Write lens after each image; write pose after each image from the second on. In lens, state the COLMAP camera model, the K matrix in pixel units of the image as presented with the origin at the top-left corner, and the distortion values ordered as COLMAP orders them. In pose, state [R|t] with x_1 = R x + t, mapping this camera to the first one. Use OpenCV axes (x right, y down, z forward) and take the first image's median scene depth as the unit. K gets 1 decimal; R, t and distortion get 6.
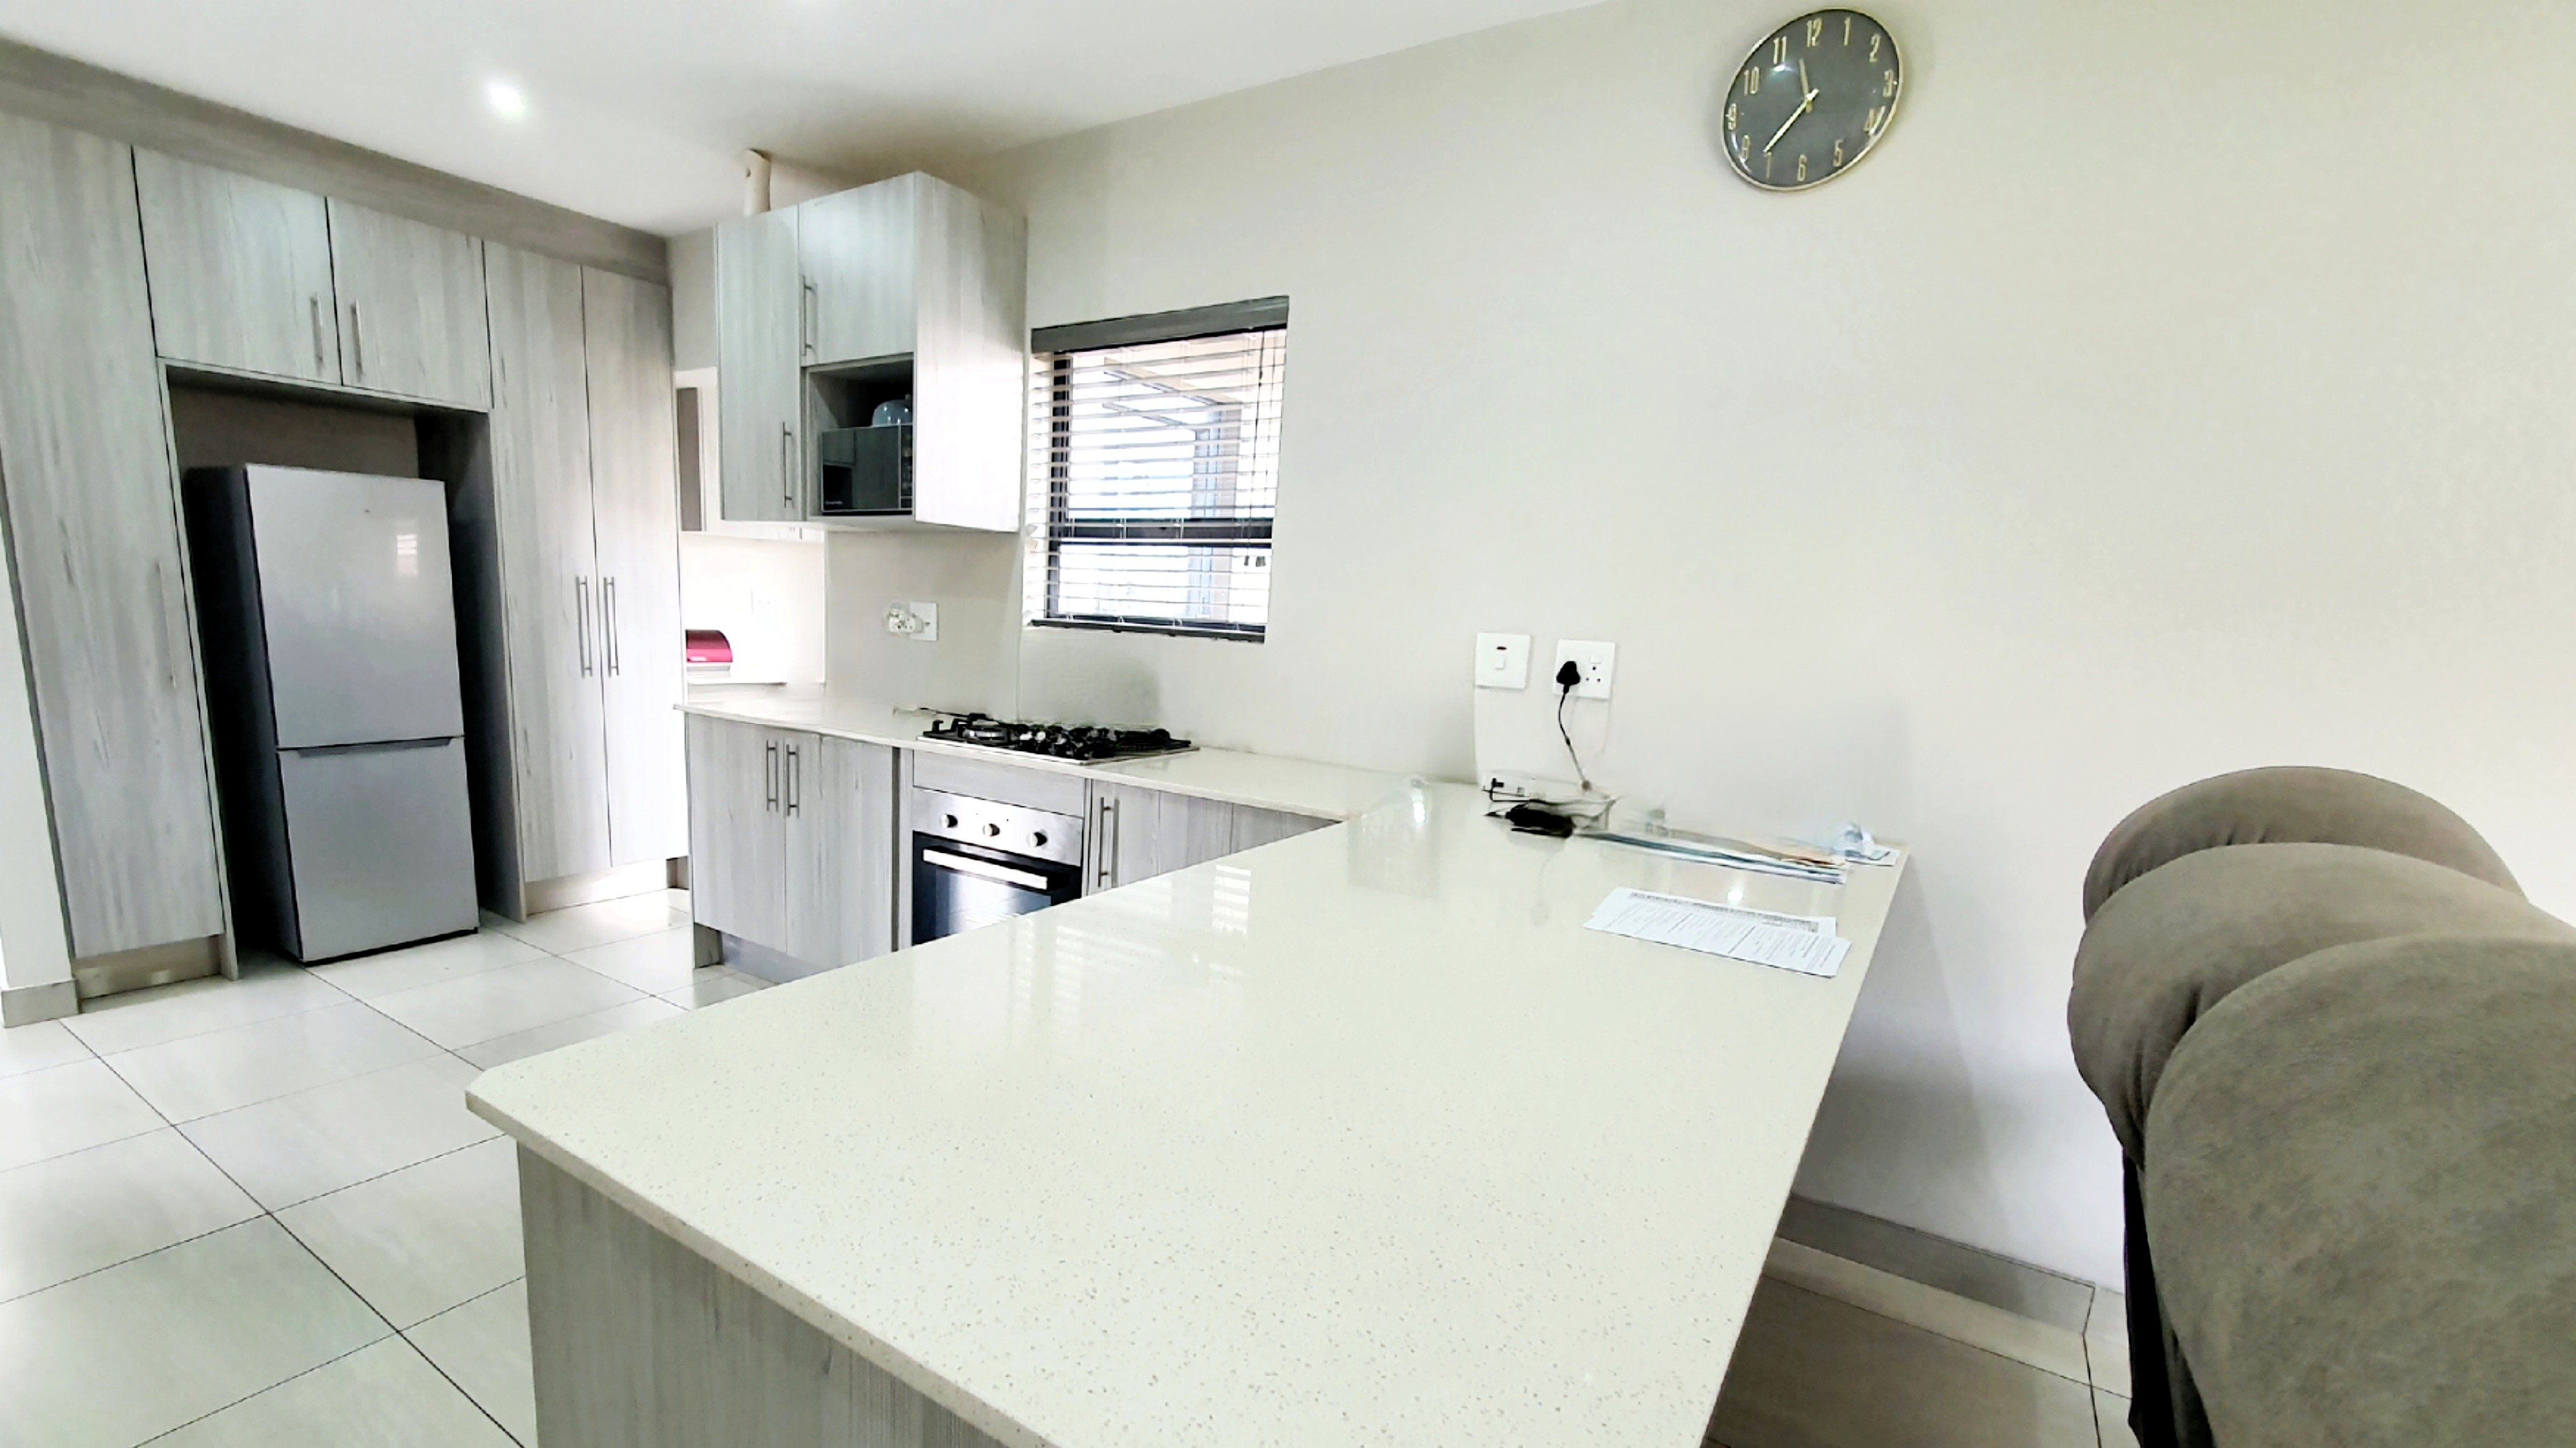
lens RADIAL K [[1148.7, 0, 1157.9], [0, 1148.7, 821.7], [0, 0, 1]] dist [0.000671, -0.000243]
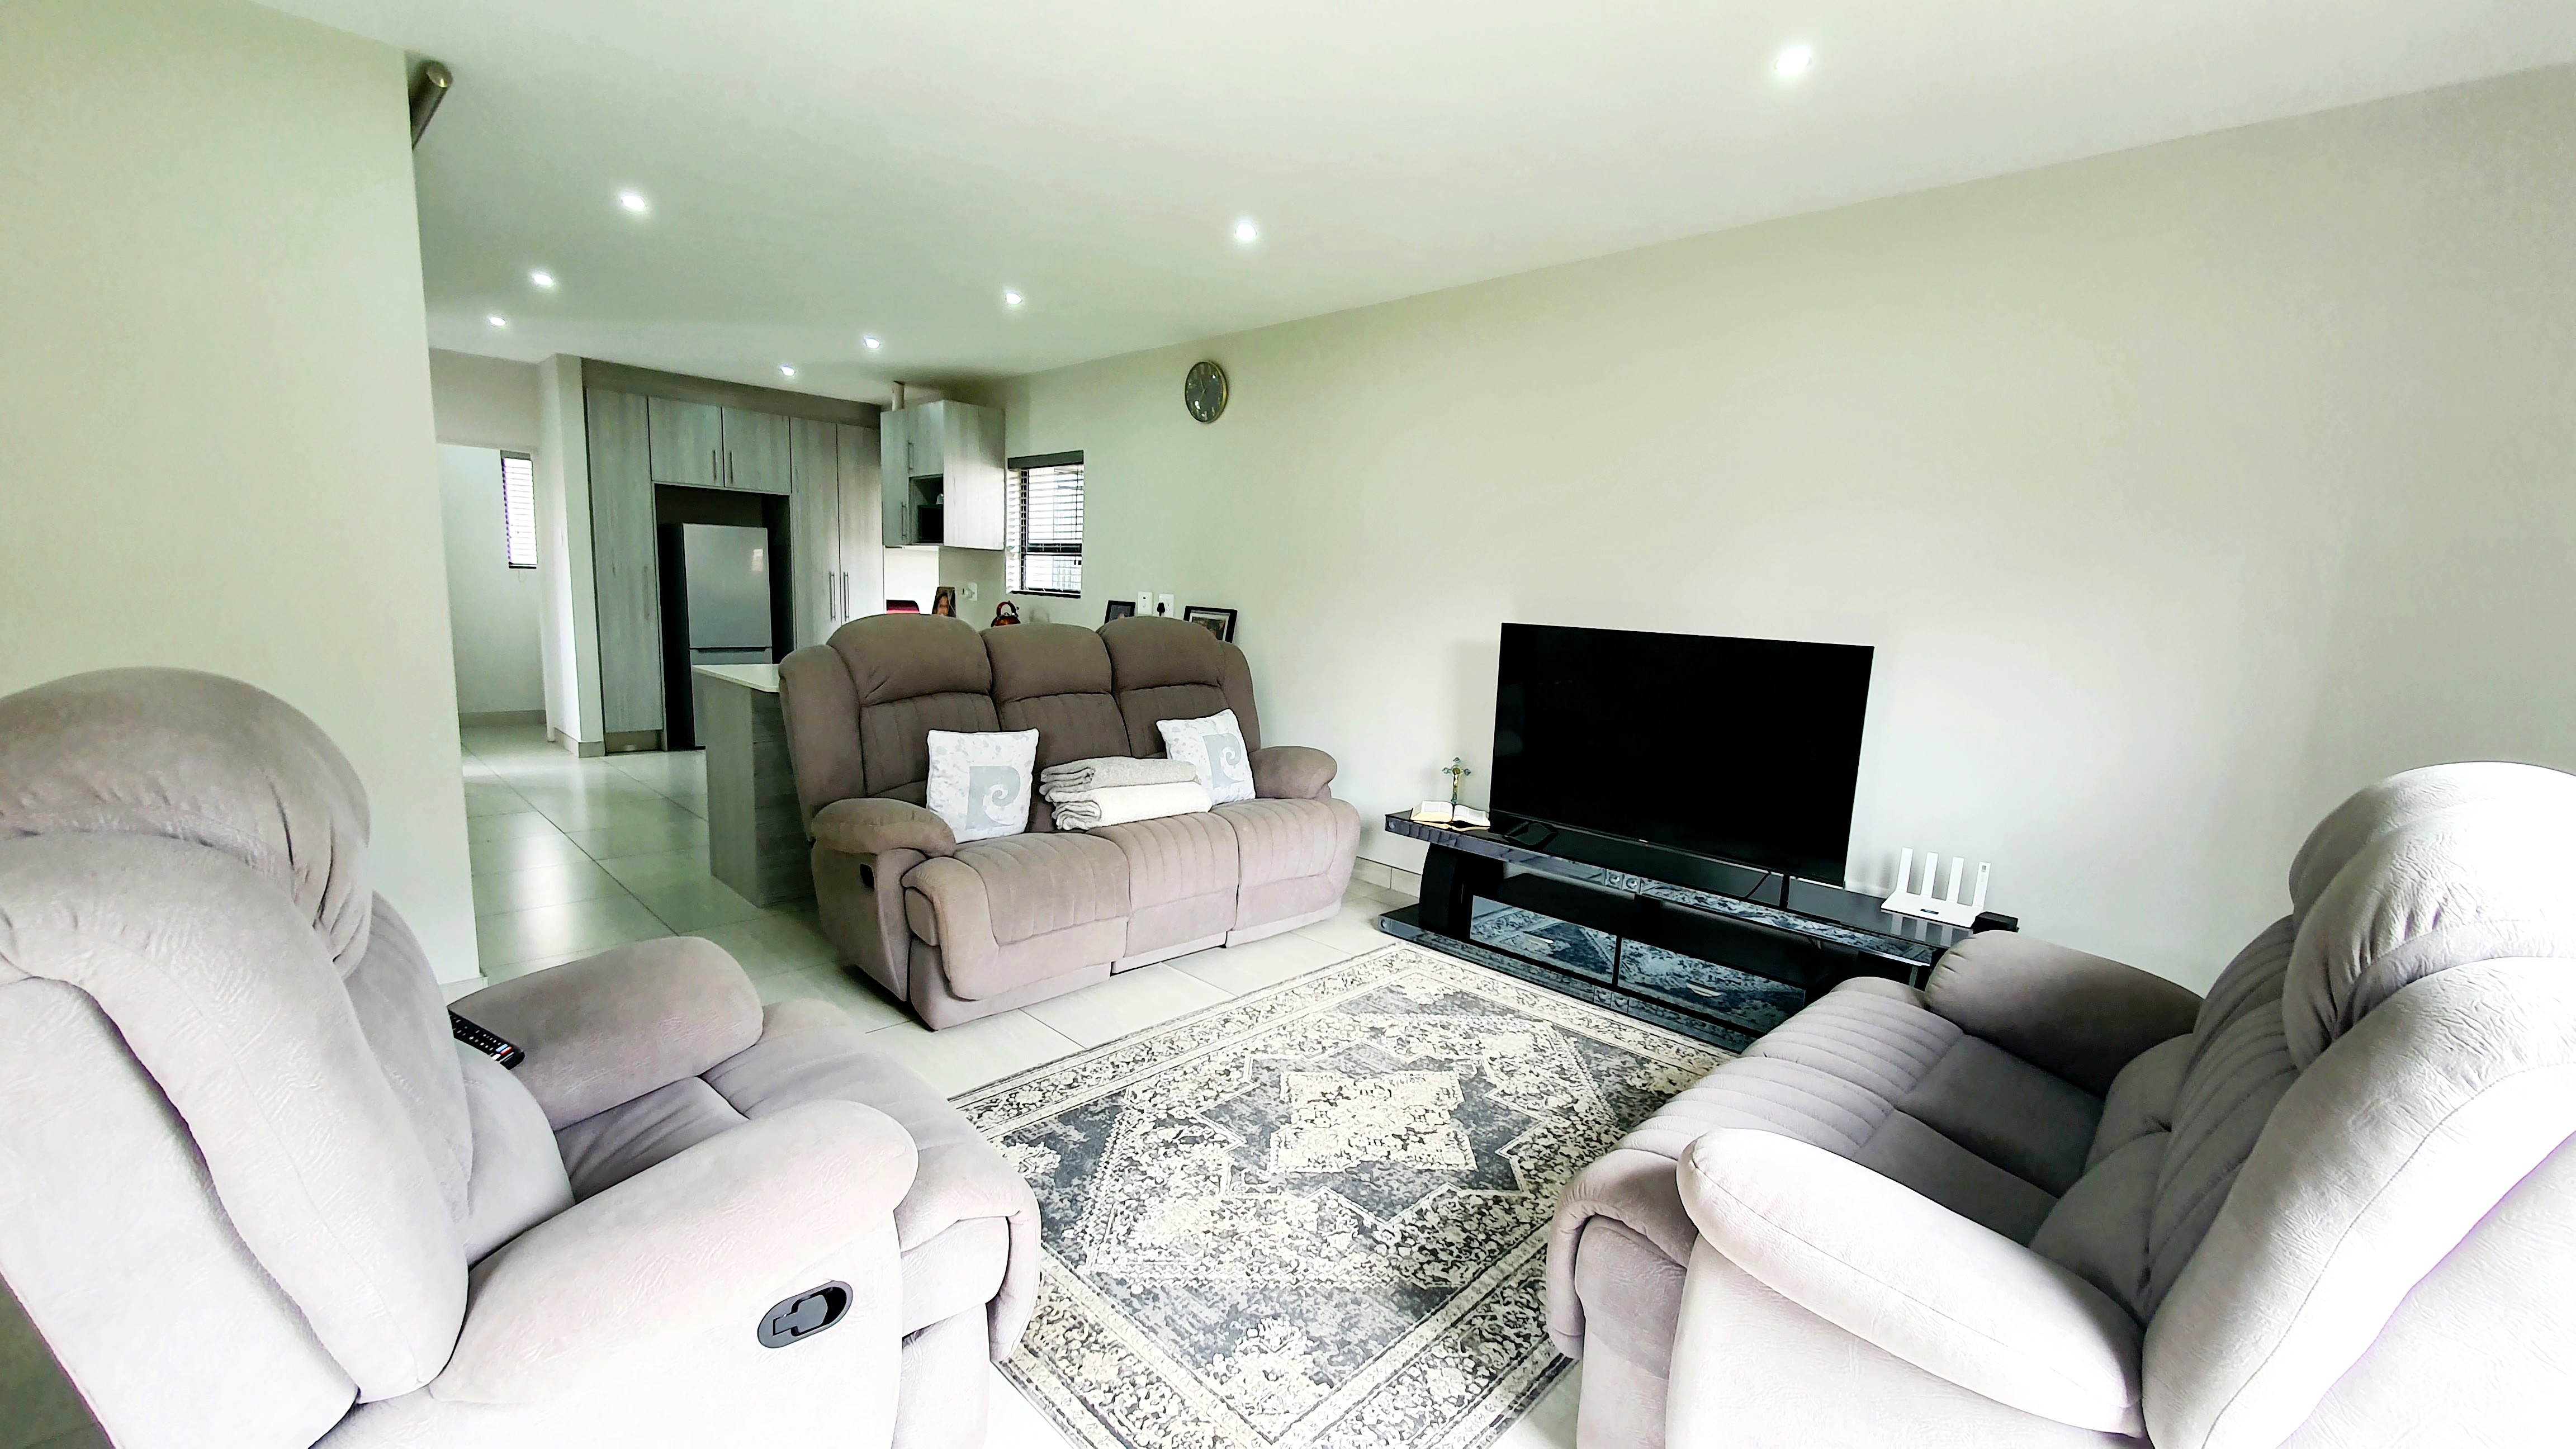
lens RADIAL K [[1022.2, 0, 1283.3], [0, 1022.2, 747.4], [0, 0, 1]] dist [-0.002104, -0.000771]
pose [[0.988416, 0.023645, -0.149919, 0.699897], [-0.031075, 0.998392, -0.047413, 0.194066], [0.148557, 0.051523, 0.987561, -0.803364]]
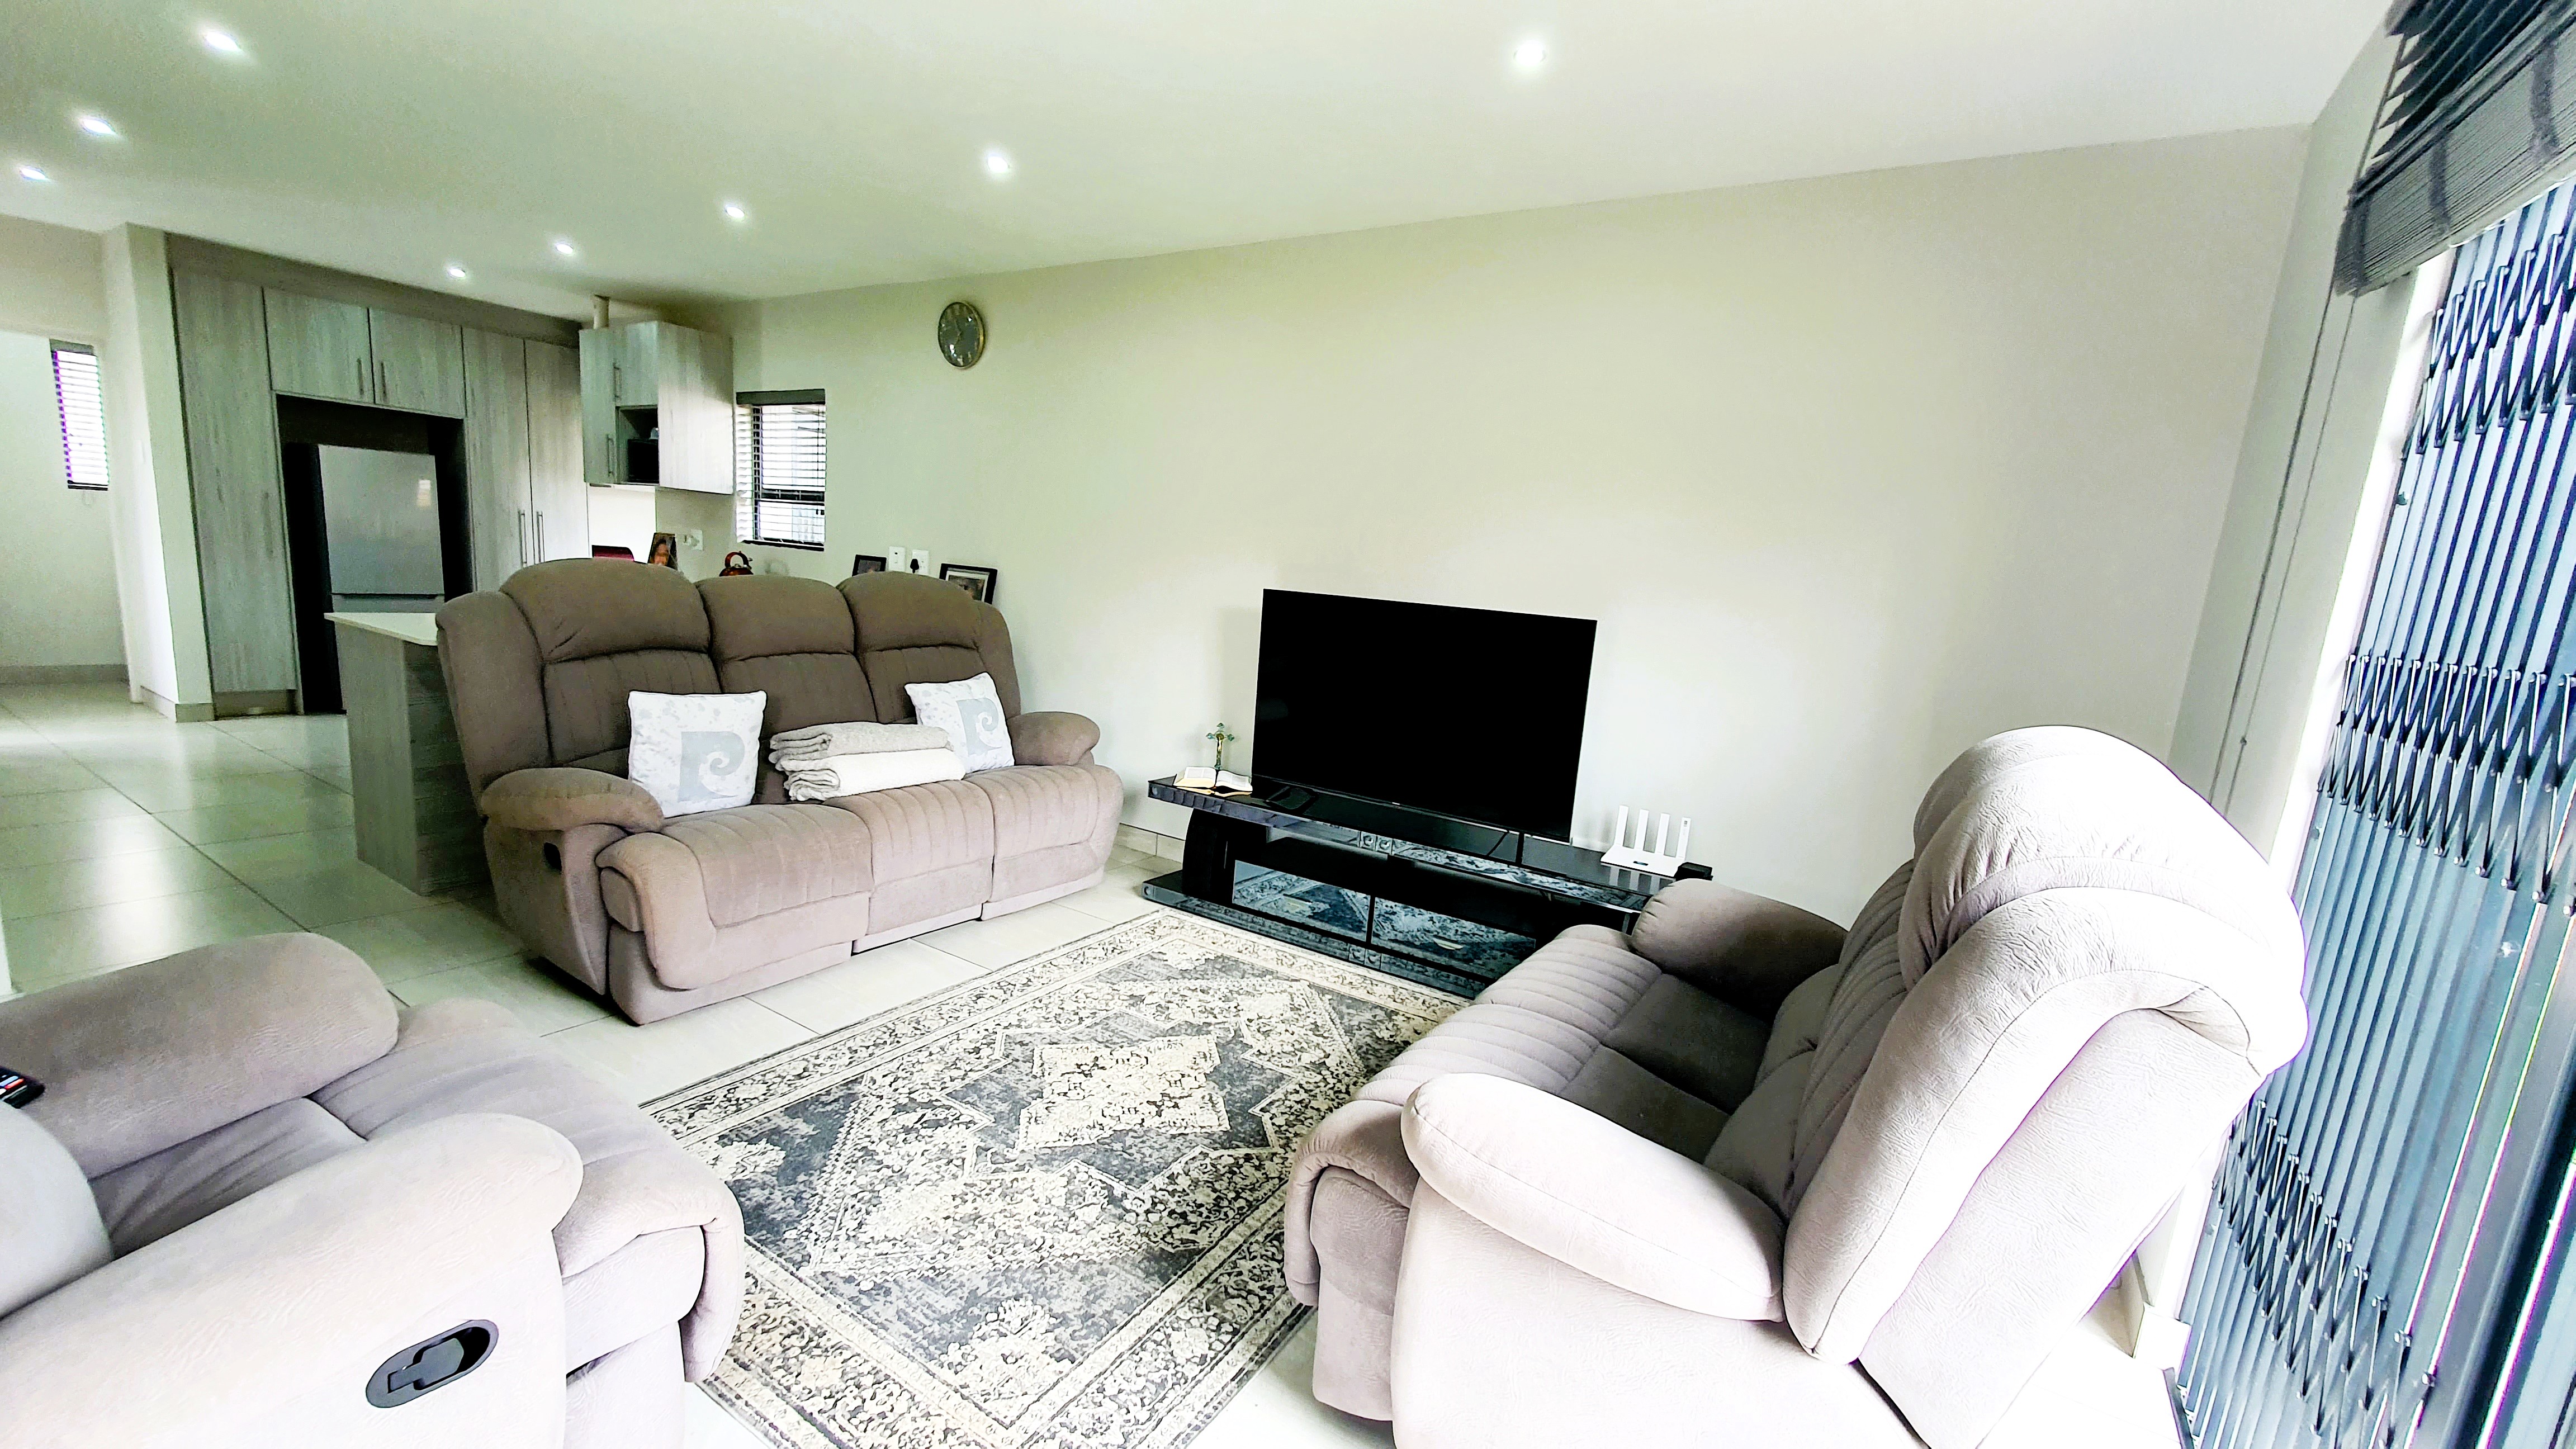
lens RADIAL K [[1022.2, 0, 1280.9], [0, 1022.2, 748.5], [0, 0, 1]] dist [-0.002104, -0.000771]
pose [[0.997696, 0.025375, 0.062914, 0.716686], [-0.024105, 0.999492, -0.020854, 0.195440], [-0.063411, 0.019289, 0.997801, -0.791521]]
